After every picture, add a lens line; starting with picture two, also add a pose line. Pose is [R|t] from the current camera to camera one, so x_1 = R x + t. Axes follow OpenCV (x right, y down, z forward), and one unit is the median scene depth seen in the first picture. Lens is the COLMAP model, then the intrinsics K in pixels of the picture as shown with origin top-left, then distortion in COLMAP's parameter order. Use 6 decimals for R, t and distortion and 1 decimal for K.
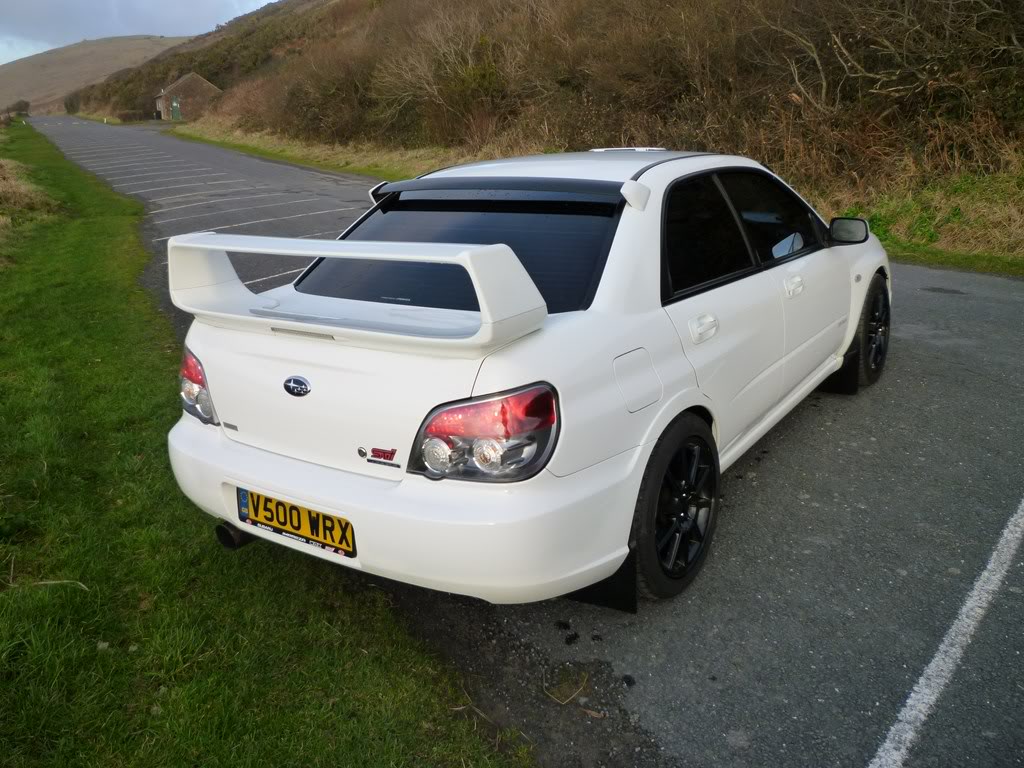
lens RADIAL K [[861.2, 0, 506.3], [0, 861.2, 383.3], [0, 0, 1]] dist [-0.035933, 0.008941]
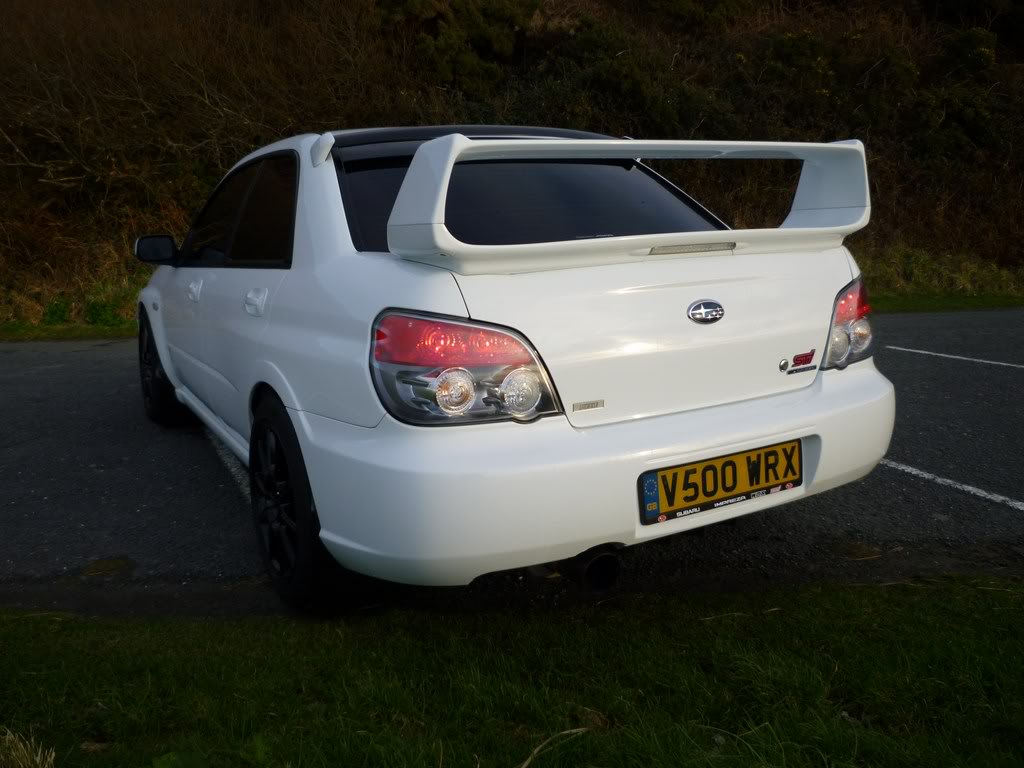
lens RADIAL K [[861.2, 0, 506.3], [0, 861.2, 383.3], [0, 0, 1]] dist [-0.035933, 0.008941]
pose [[0.434034, -0.136656, 0.890472, -0.982981], [0.270122, 0.962692, 0.016076, 0.004467], [-0.859447, 0.233559, 0.454754, 0.753062]]
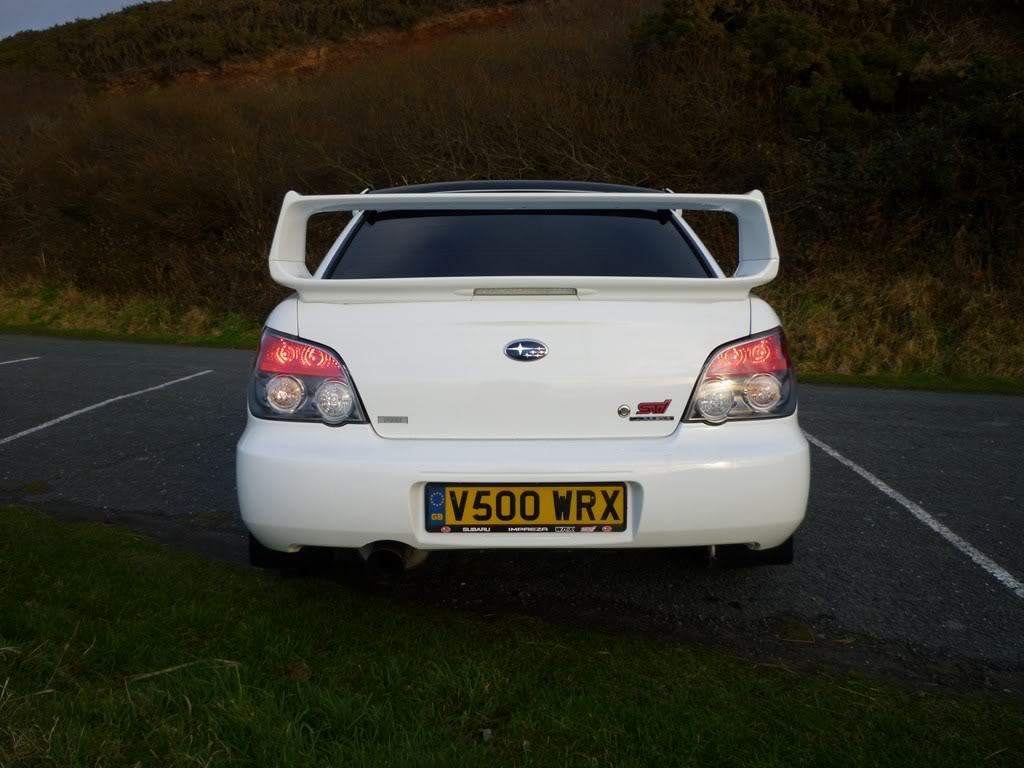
lens RADIAL K [[861.2, 0, 506.3], [0, 861.2, 383.3], [0, 0, 1]] dist [-0.035933, 0.008941]
pose [[0.812028, -0.023104, 0.583161, -0.719101], [0.128126, 0.981897, -0.139508, 0.145976], [-0.569381, 0.188002, 0.800288, 0.293421]]
